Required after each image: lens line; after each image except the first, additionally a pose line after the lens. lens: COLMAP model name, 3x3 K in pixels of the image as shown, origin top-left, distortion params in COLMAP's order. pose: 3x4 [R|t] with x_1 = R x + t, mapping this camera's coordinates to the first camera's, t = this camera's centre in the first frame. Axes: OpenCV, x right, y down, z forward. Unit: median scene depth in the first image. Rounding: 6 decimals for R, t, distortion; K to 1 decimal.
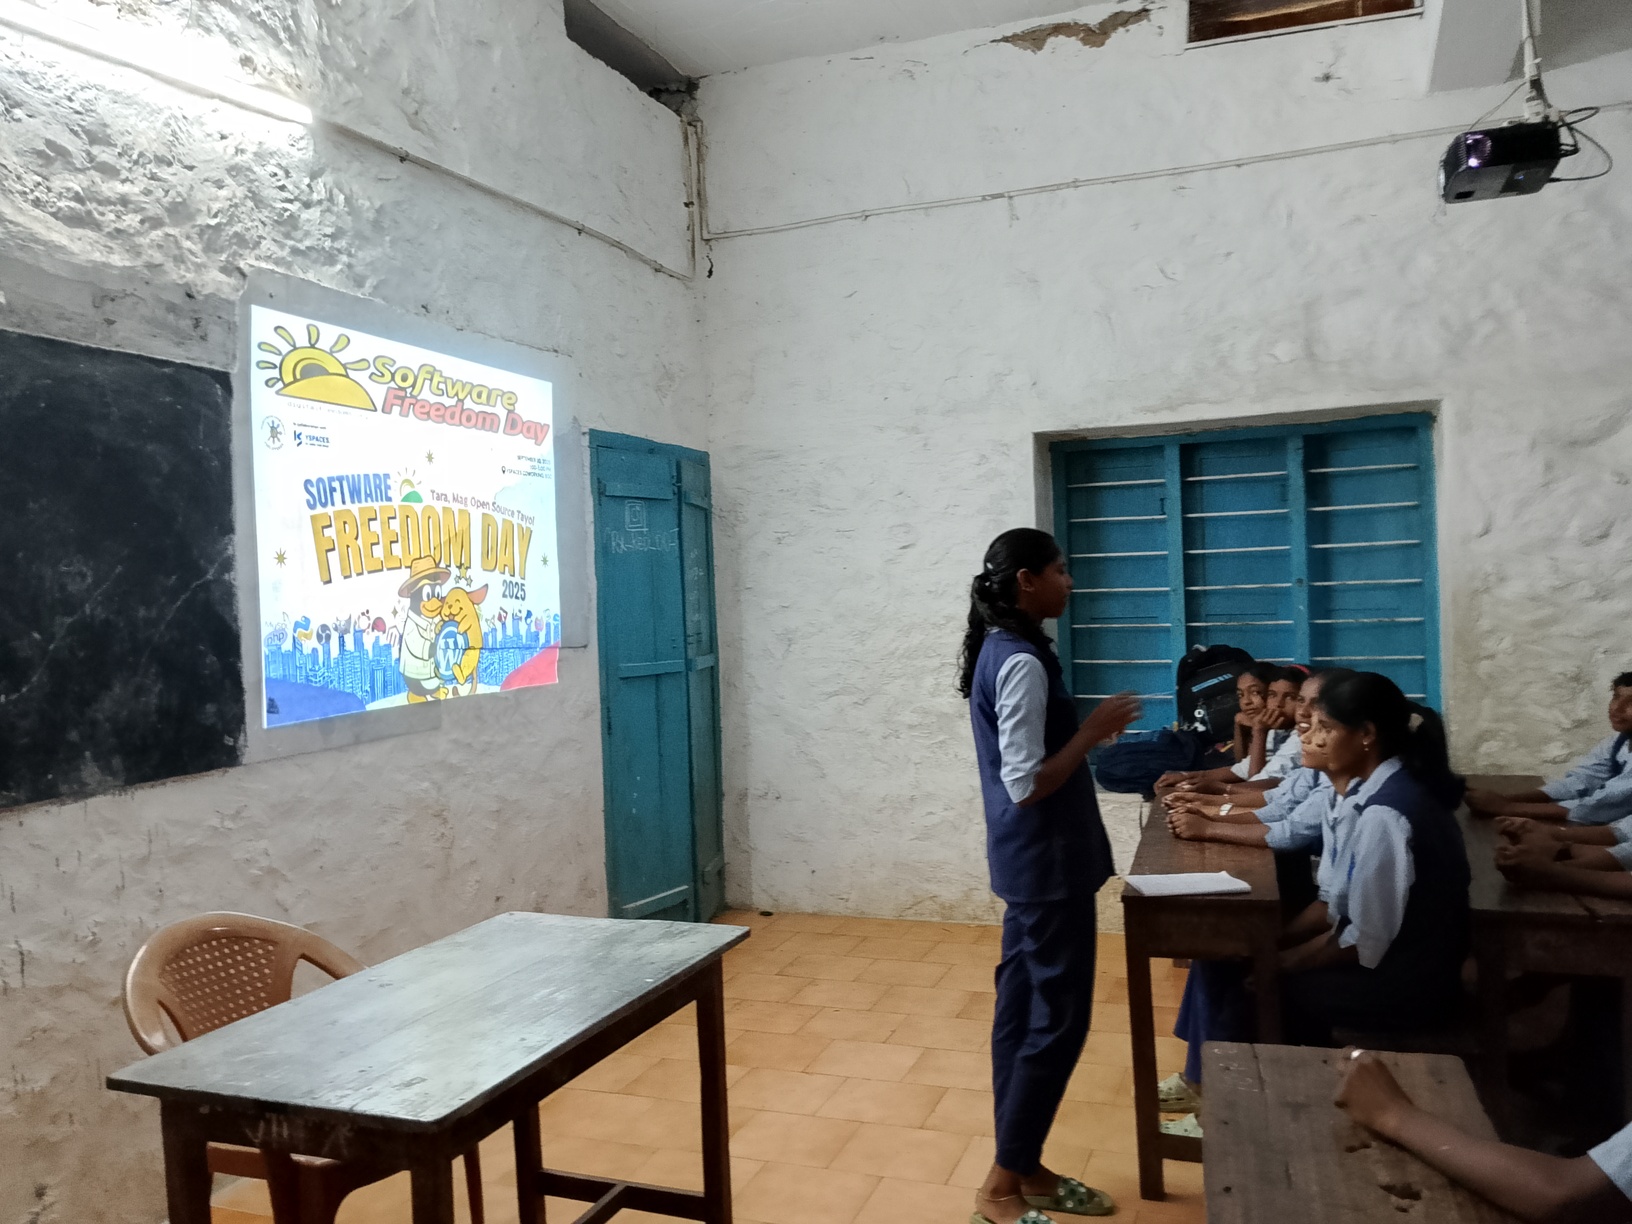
lens RADIAL K [[1369.4, 0, 816.0], [0, 1369.4, 612.0], [0, 0, 1]] dist [0.128713, -0.209647]
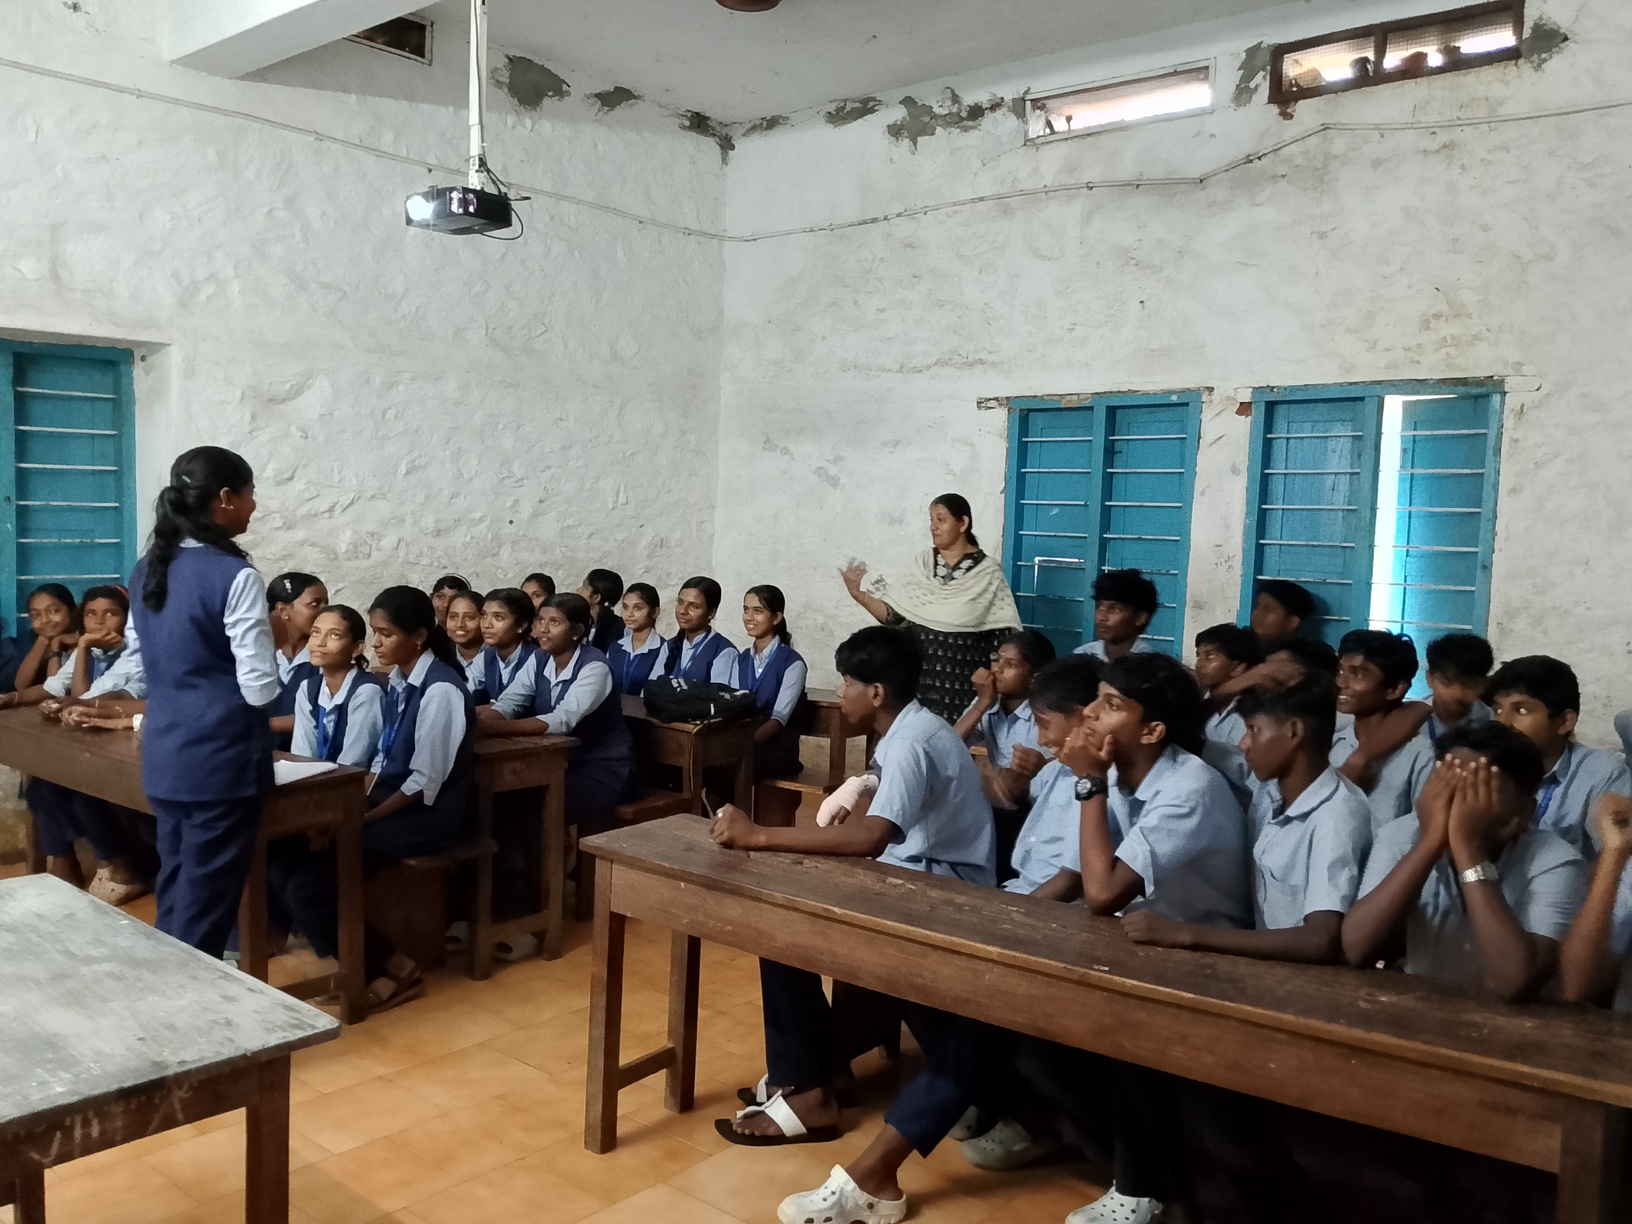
lens RADIAL K [[1381.5, 0, 809.5], [0, 1381.5, 608.1], [0, 0, 1]] dist [0.137755, -0.223630]
pose [[0.328439, -0.022844, 0.944249, -0.529426], [-0.022481, 0.999235, 0.031994, 0.011981], [-0.944258, -0.031736, 0.327674, 0.170431]]
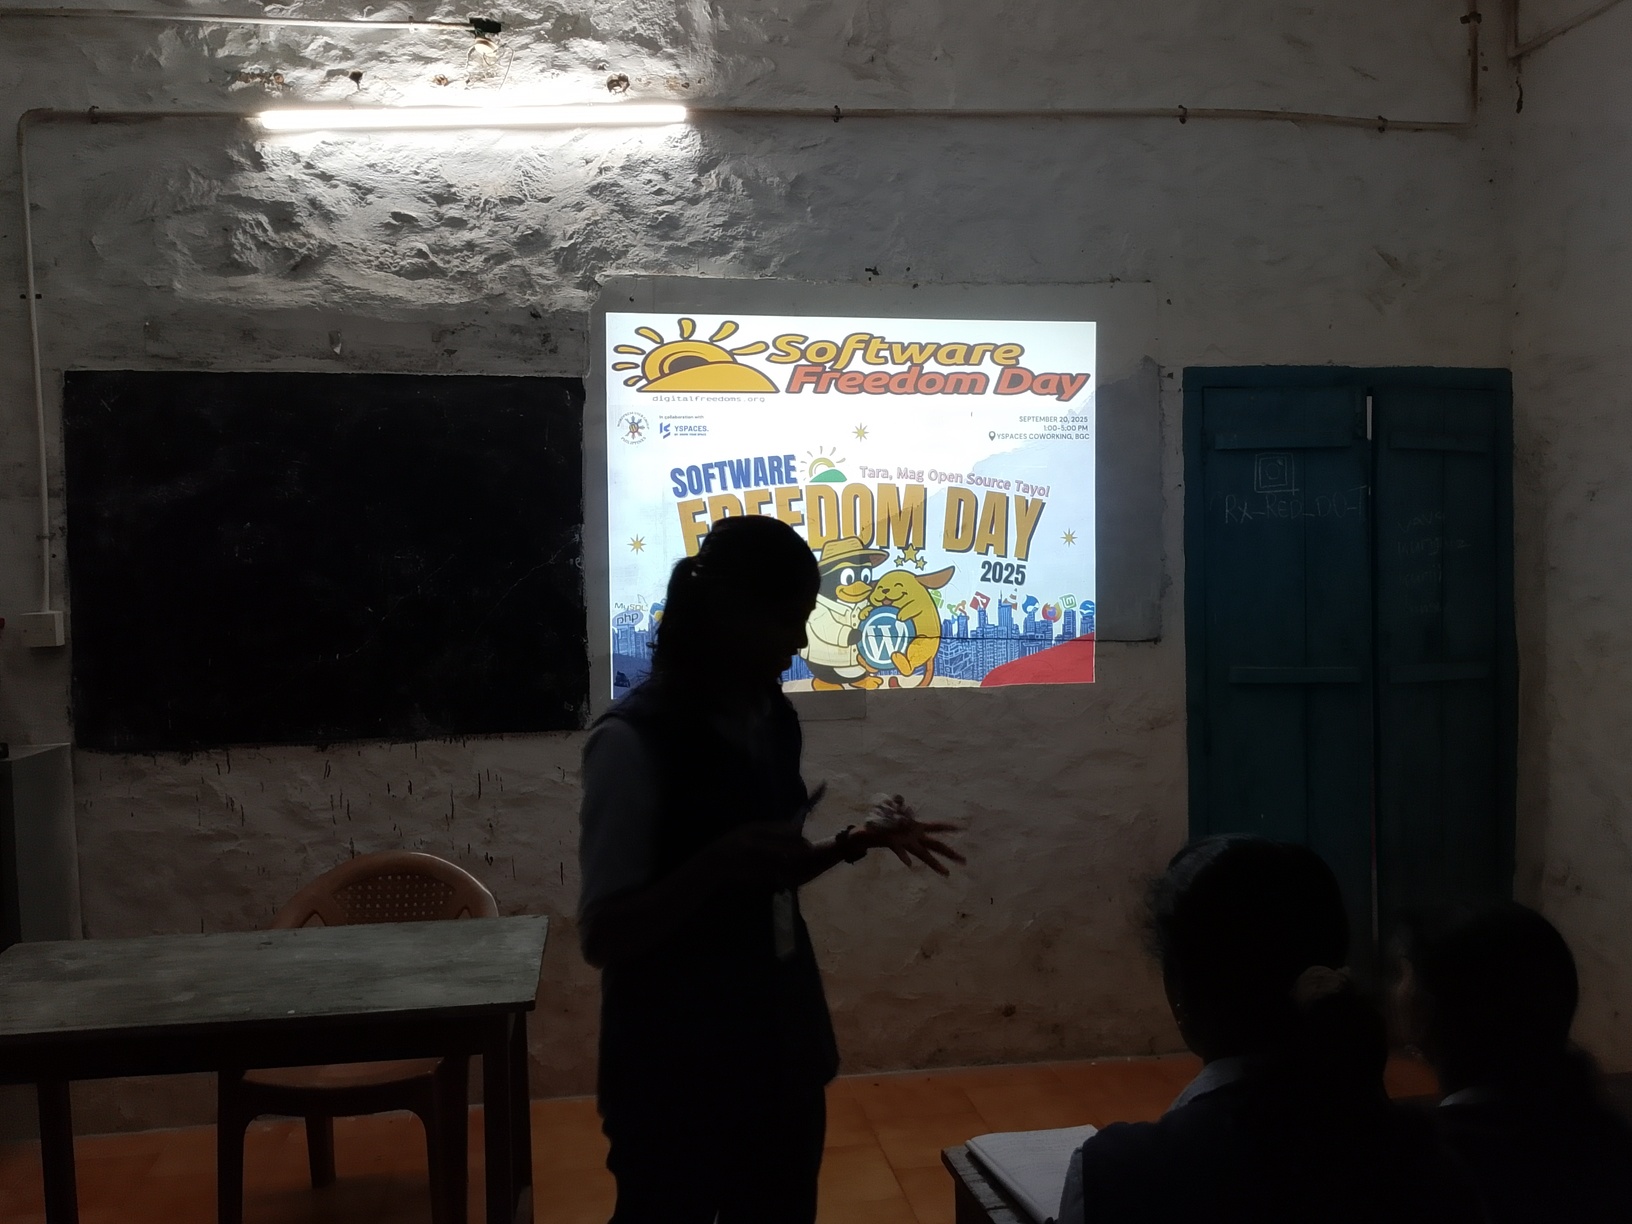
lens RADIAL K [[1369.4, 0, 816.0], [0, 1369.4, 612.0], [0, 0, 1]] dist [0.128713, -0.209647]
pose [[0.489301, 0.052368, -0.870541, 0.545614], [-0.015778, 0.998564, 0.051201, -0.038262], [0.871972, -0.011317, 0.489424, 0.531298]]
